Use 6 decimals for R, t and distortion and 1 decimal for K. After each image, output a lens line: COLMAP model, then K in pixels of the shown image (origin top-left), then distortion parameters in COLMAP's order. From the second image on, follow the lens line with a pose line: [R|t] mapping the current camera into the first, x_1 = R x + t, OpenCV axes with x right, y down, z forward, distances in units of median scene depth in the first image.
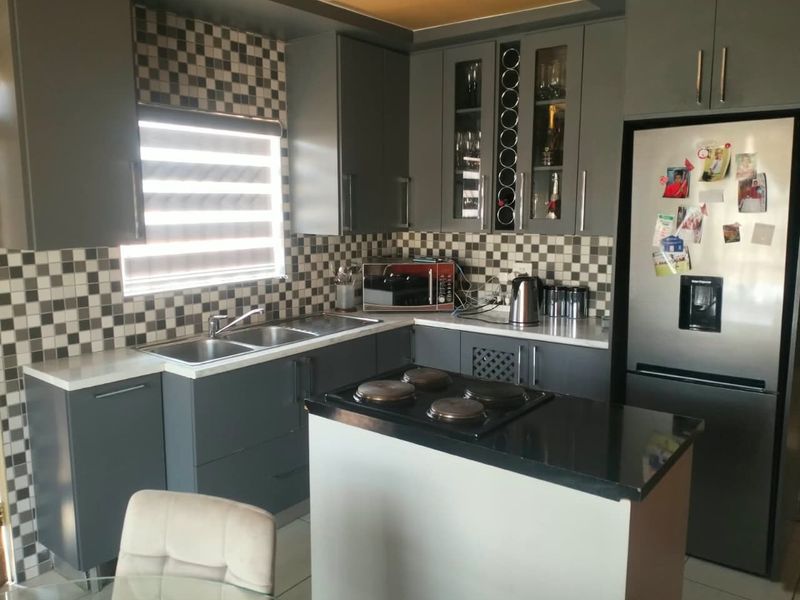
lens RADIAL K [[631.1, 0, 400.0], [0, 631.1, 300.0], [0, 0, 1]] dist [0.084798, -0.150971]
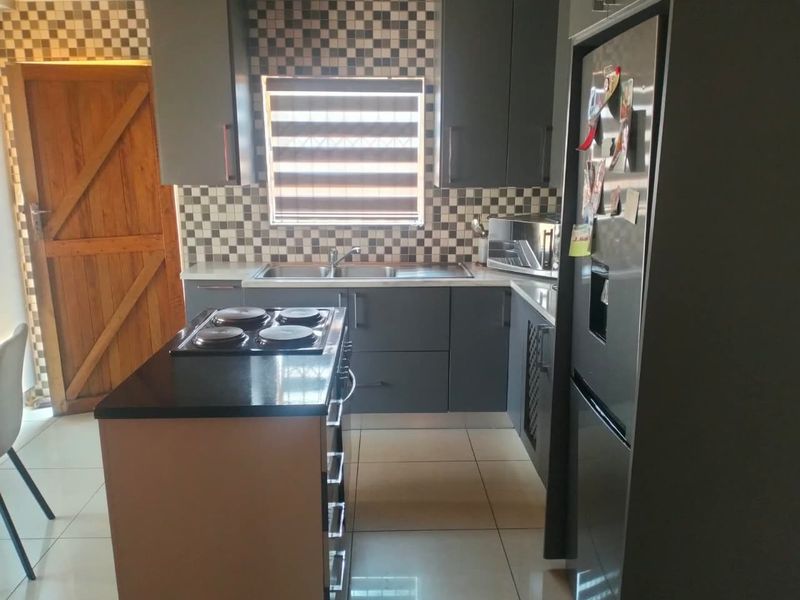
lens RADIAL K [[631.1, 0, 400.0], [0, 631.1, 300.0], [0, 0, 1]] dist [0.084798, -0.150971]
pose [[0.642737, 0.174462, -0.745957, 0.717510], [-0.120473, 0.984627, 0.126478, -0.047777], [0.756555, 0.008576, 0.653874, 0.298529]]
